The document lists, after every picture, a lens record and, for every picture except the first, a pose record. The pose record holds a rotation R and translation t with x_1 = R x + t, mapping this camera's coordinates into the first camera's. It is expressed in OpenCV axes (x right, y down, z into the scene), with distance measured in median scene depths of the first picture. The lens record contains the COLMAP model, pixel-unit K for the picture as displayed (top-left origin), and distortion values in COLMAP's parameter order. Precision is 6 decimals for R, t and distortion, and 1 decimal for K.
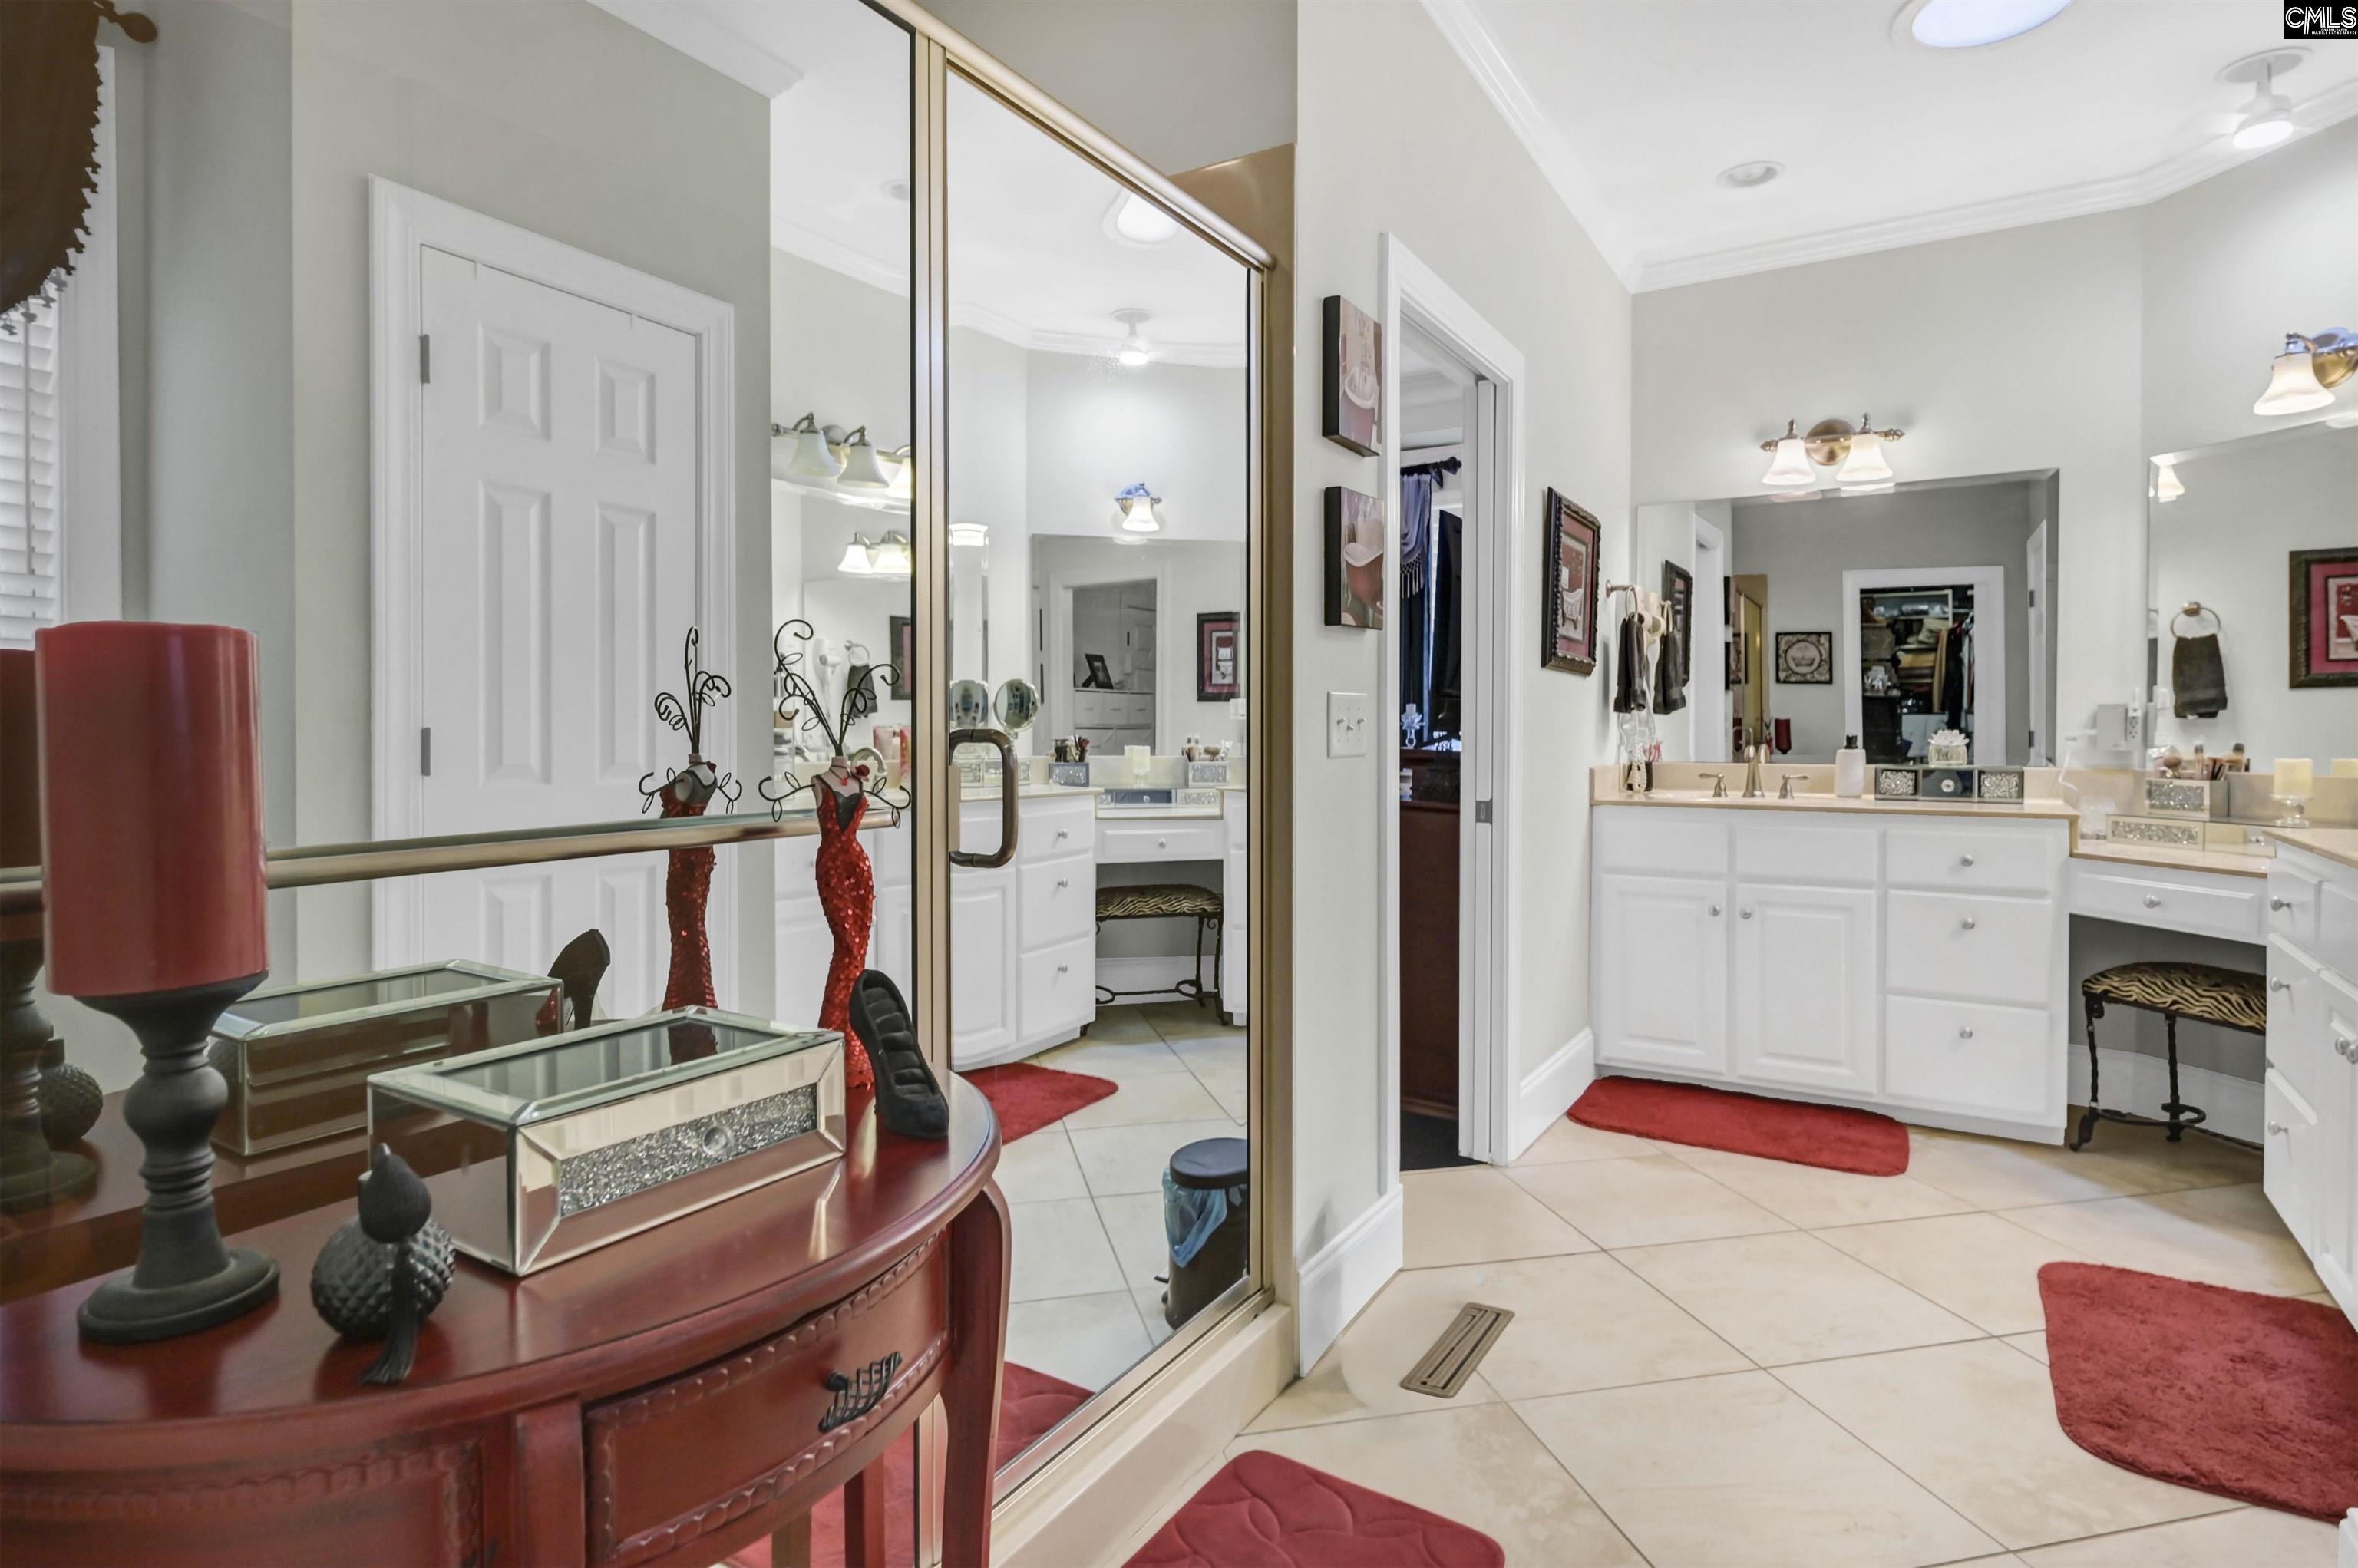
lens RADIAL K [[1242.2, 0, 1177.0], [0, 1242.2, 758.8], [0, 0, 1]] dist [0.003309, -0.008774]
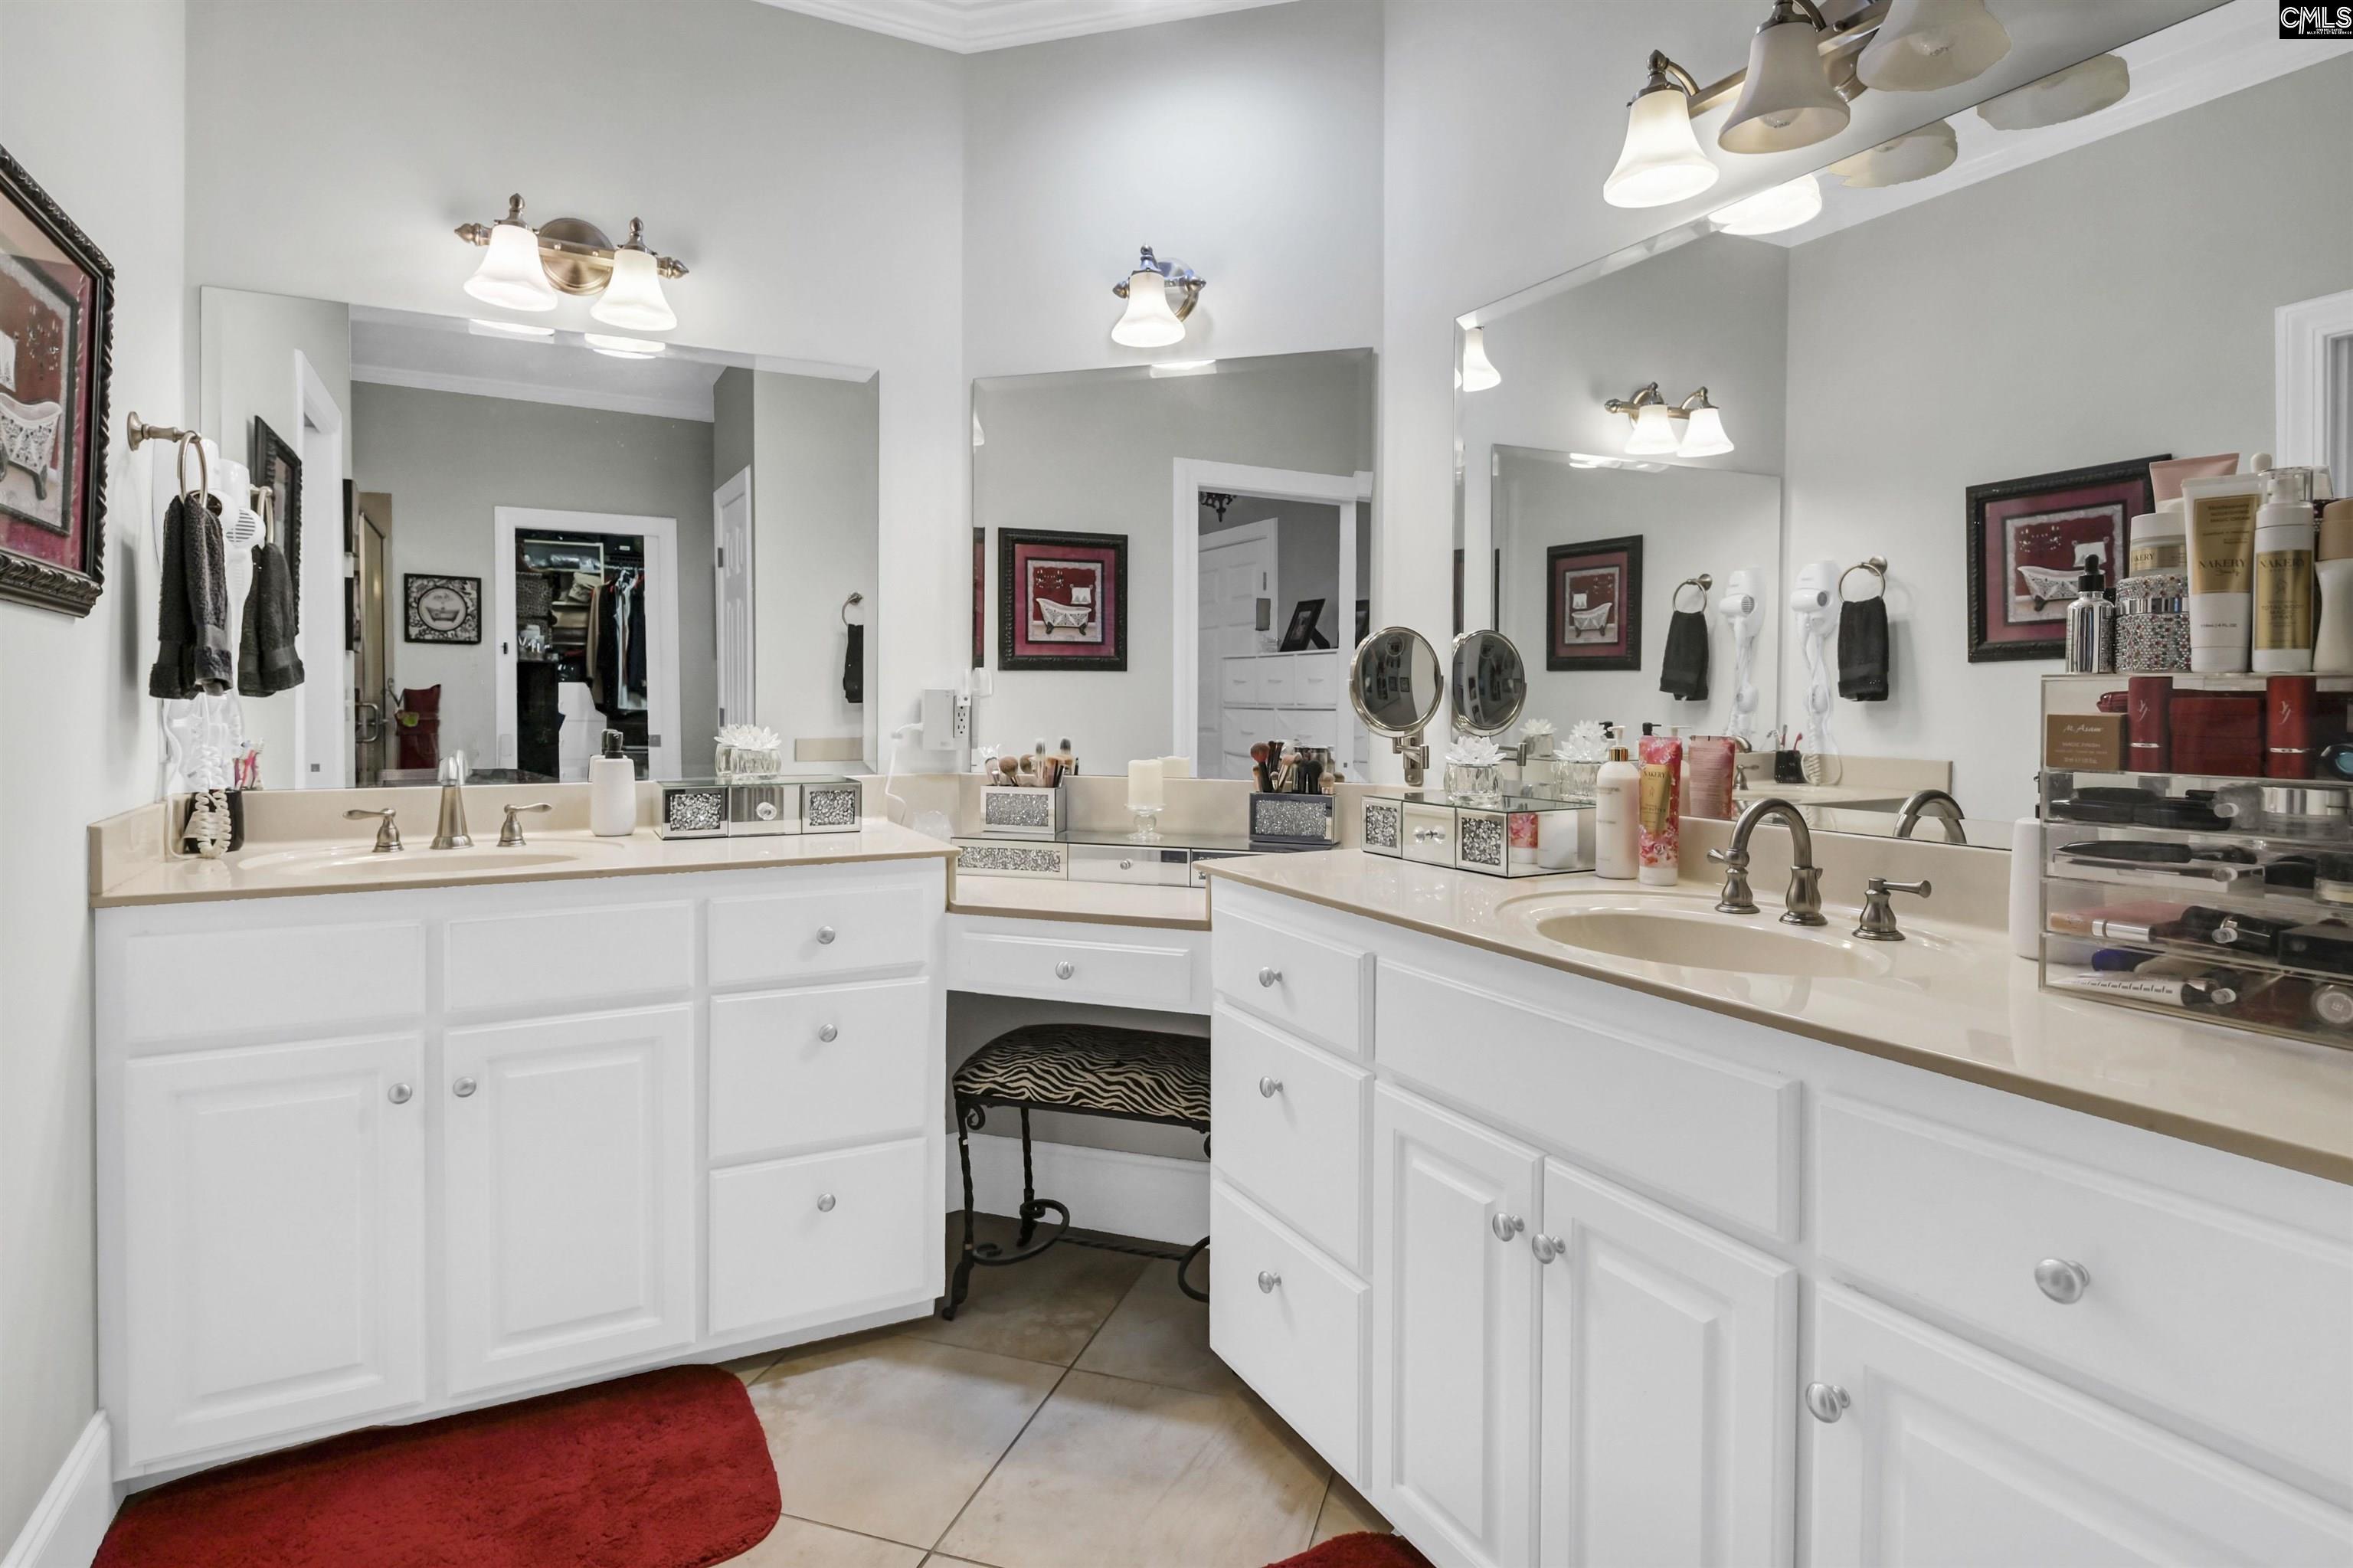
lens RADIAL K [[1239.7, 0, 1165.0], [0, 1239.7, 704.3], [0, 0, 1]] dist [0.003309, -0.008774]
pose [[0.514049, -0.005311, 0.857744, 0.147247], [0.014310, 0.999895, -0.002385, -0.027524], [-0.857641, 0.013501, 0.514071, 0.430812]]
